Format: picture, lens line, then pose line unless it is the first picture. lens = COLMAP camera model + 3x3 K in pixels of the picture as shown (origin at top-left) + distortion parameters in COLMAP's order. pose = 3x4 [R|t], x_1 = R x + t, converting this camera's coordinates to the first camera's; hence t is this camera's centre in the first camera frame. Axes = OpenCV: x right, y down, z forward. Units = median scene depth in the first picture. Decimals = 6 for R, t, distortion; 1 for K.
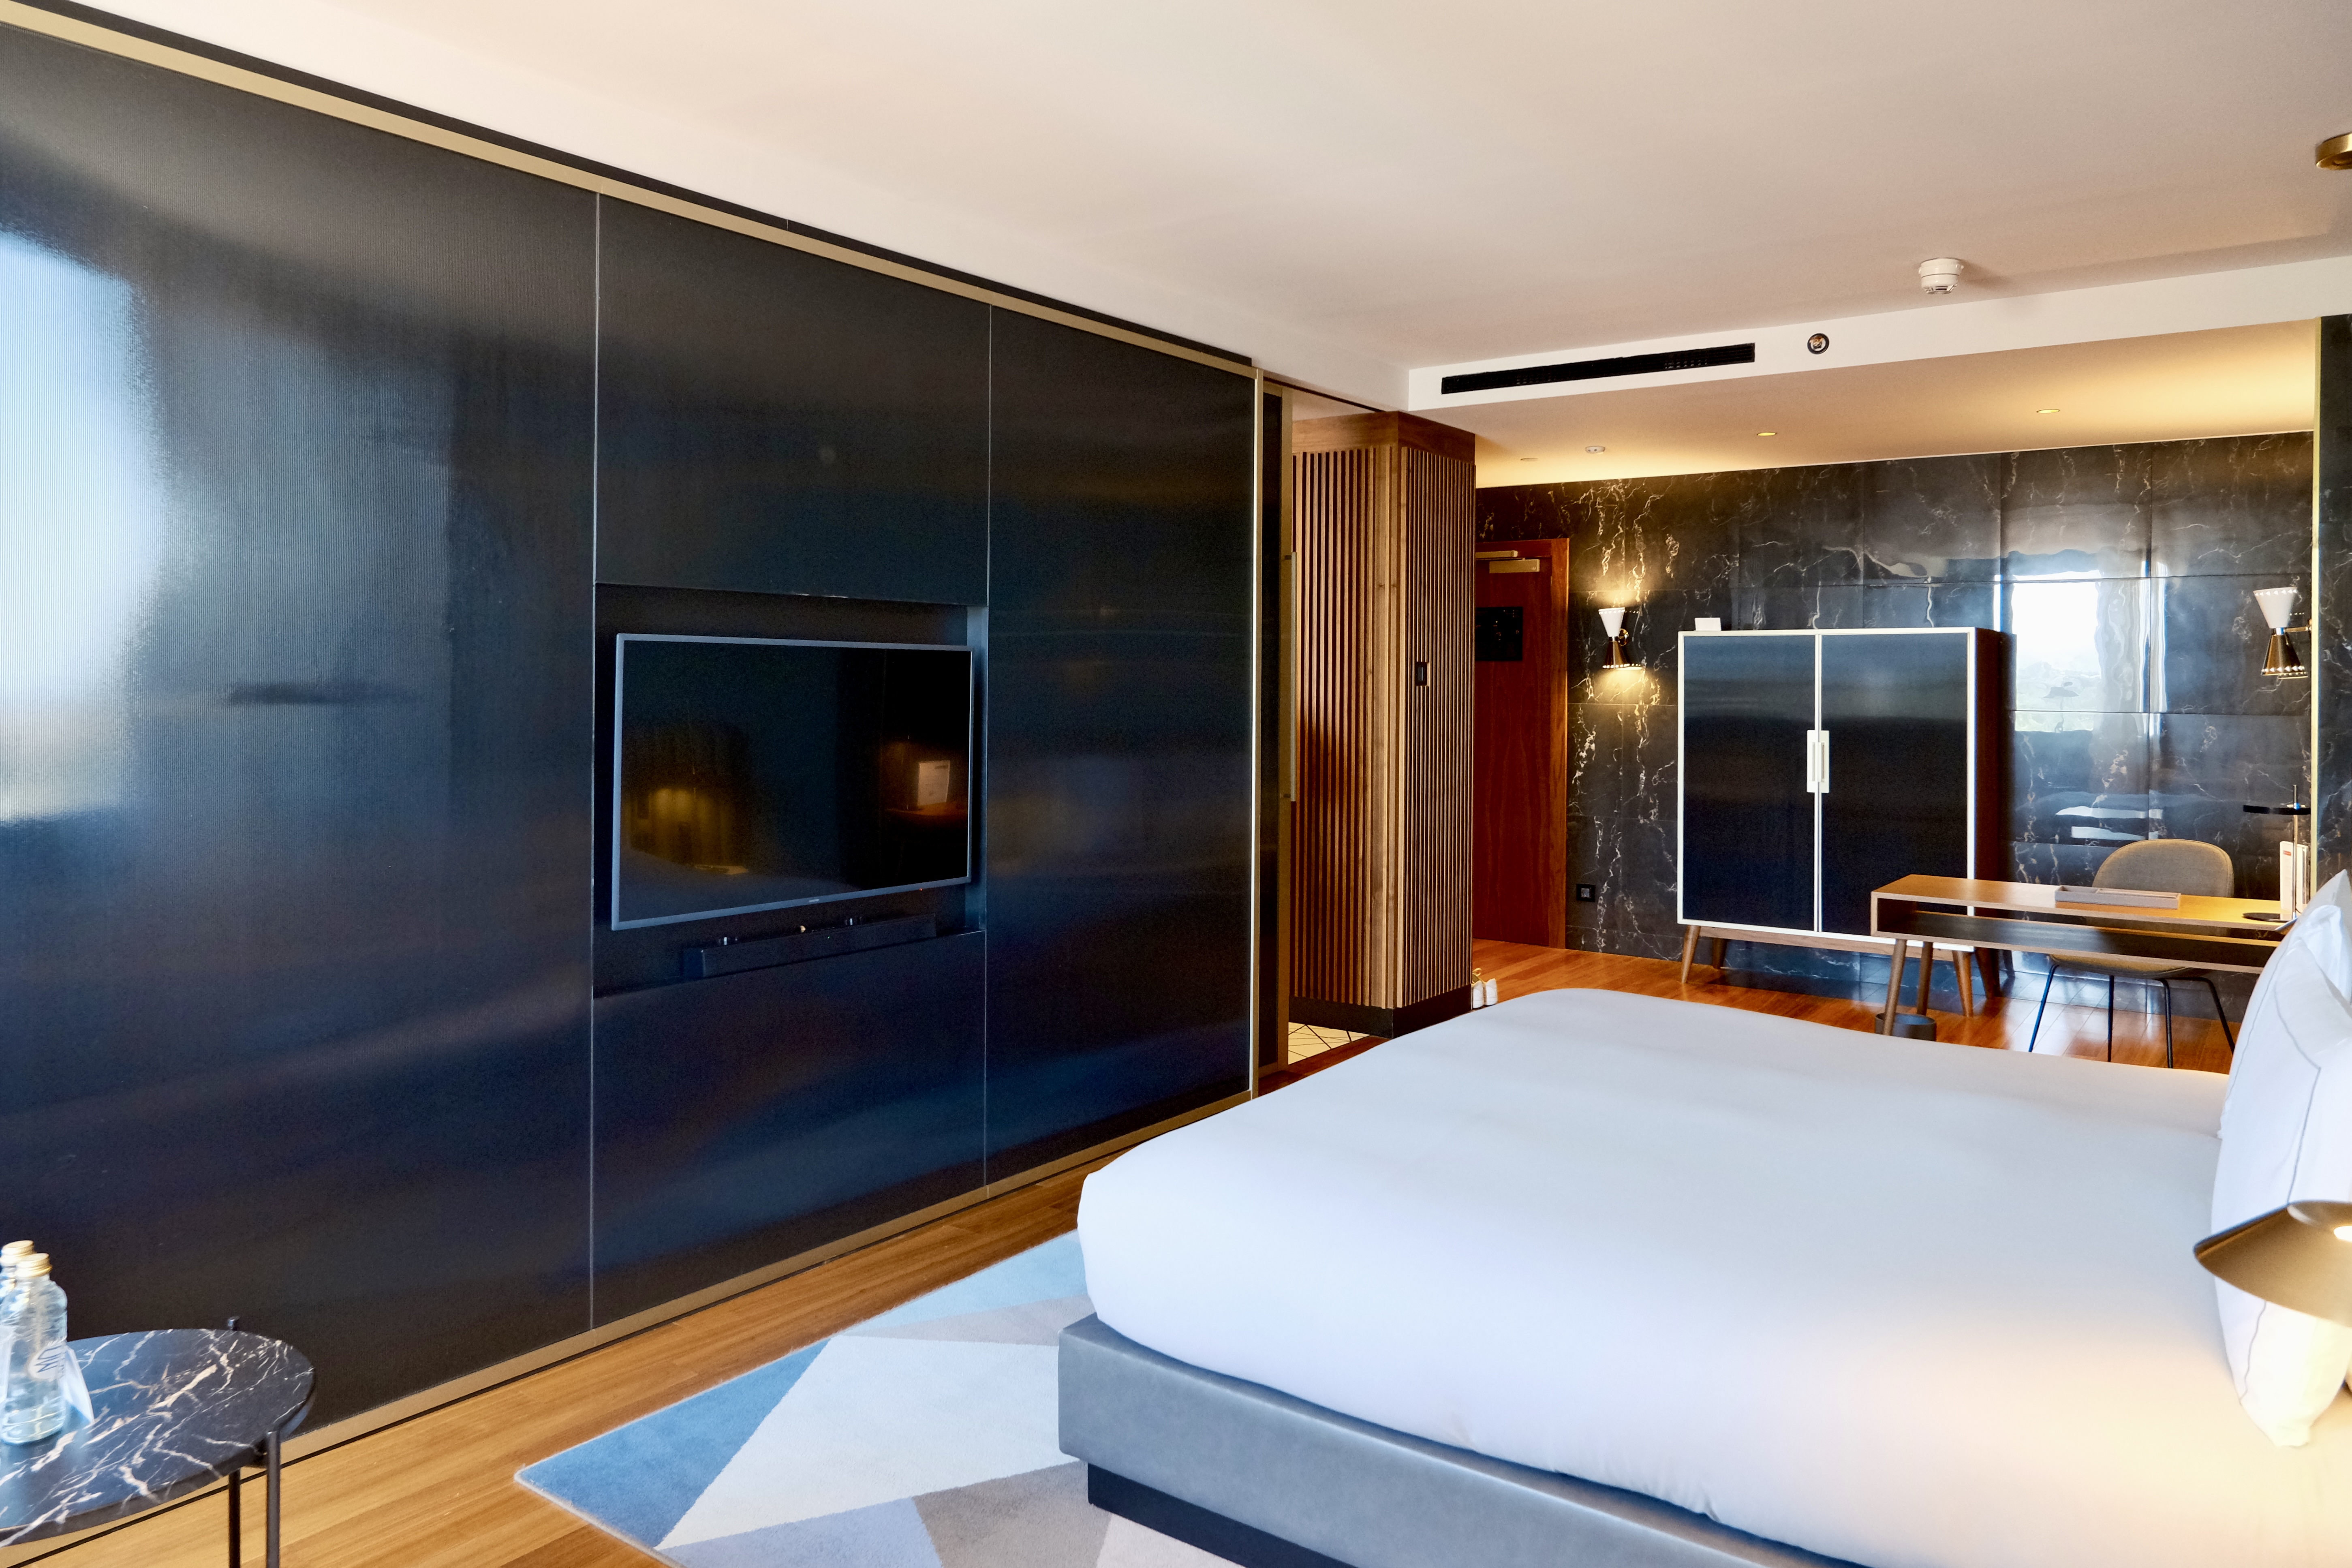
lens RADIAL K [[1561.6, 0, 1177.2], [0, 1561.6, 690.4], [0, 0, 1]] dist [-0.007970, -0.001805]
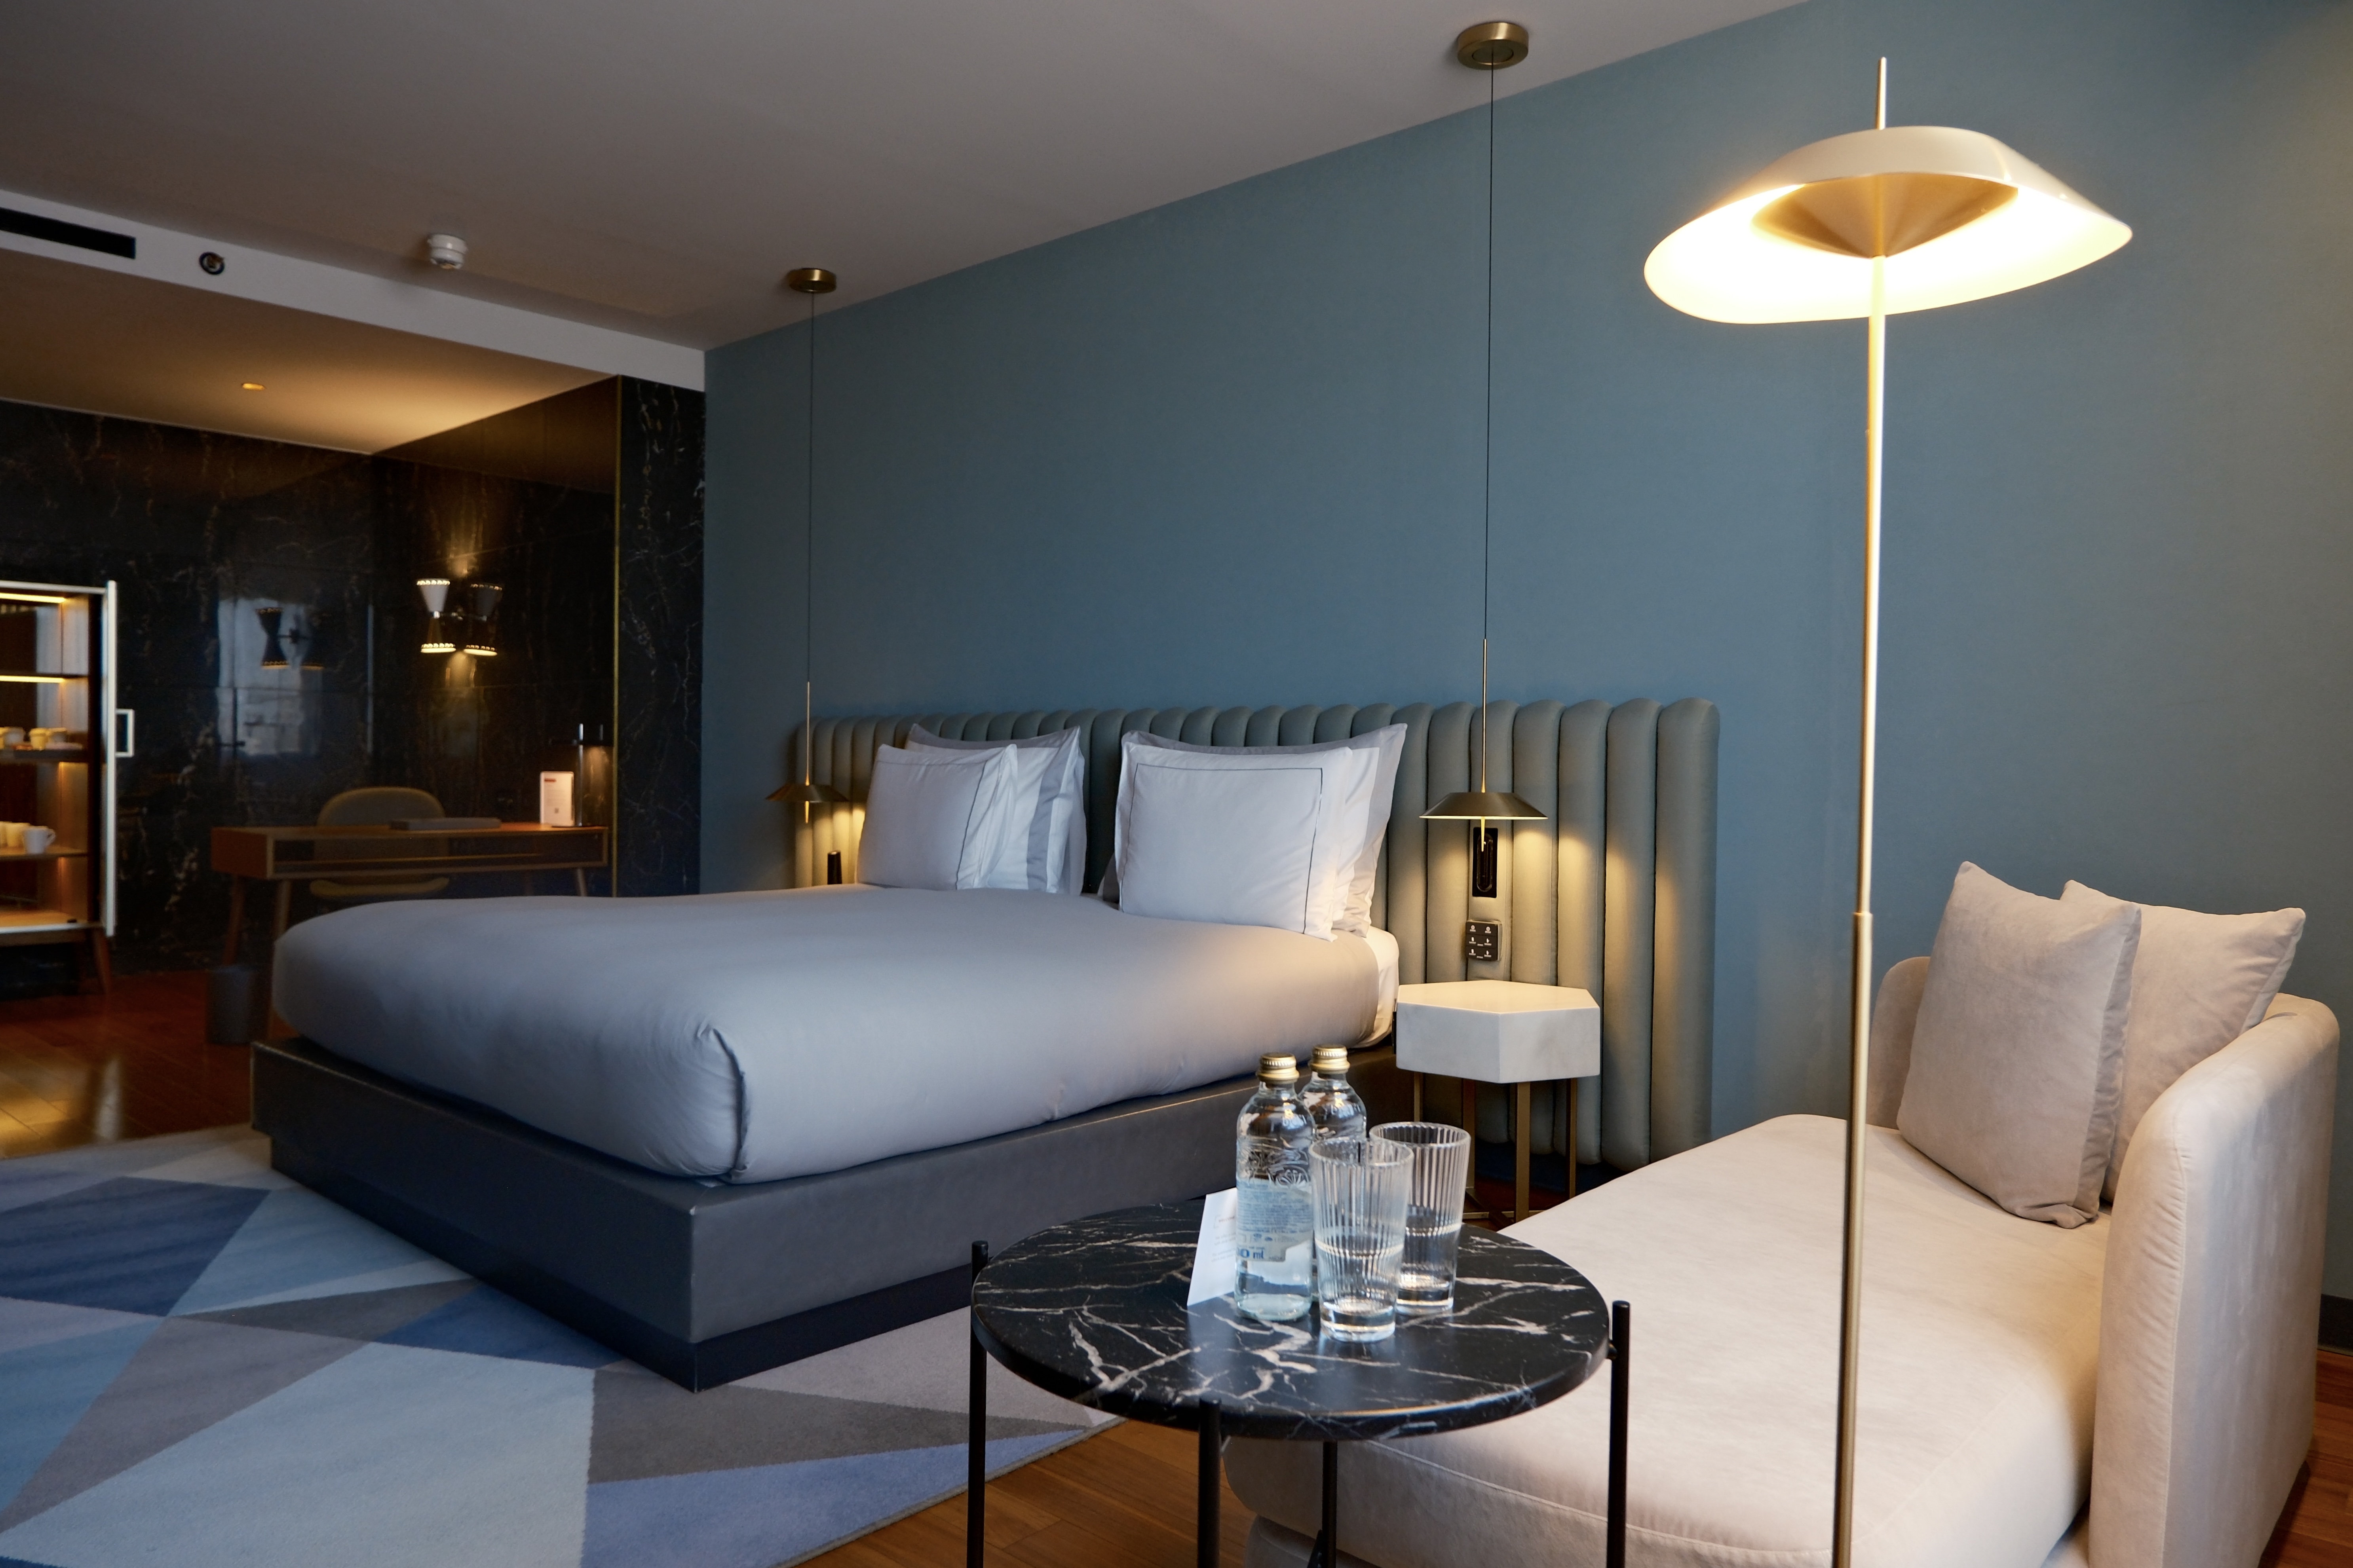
lens RADIAL K [[1560.2, 0, 1176.5], [0, 1560.2, 784.0], [0, 0, 1]] dist [-0.043882, 0.000558]
pose [[0.089627, -0.008895, 0.995936, -0.399286], [-0.012936, 0.999865, 0.010094, 0.066971], [-0.995891, -0.013788, 0.089500, 0.279410]]
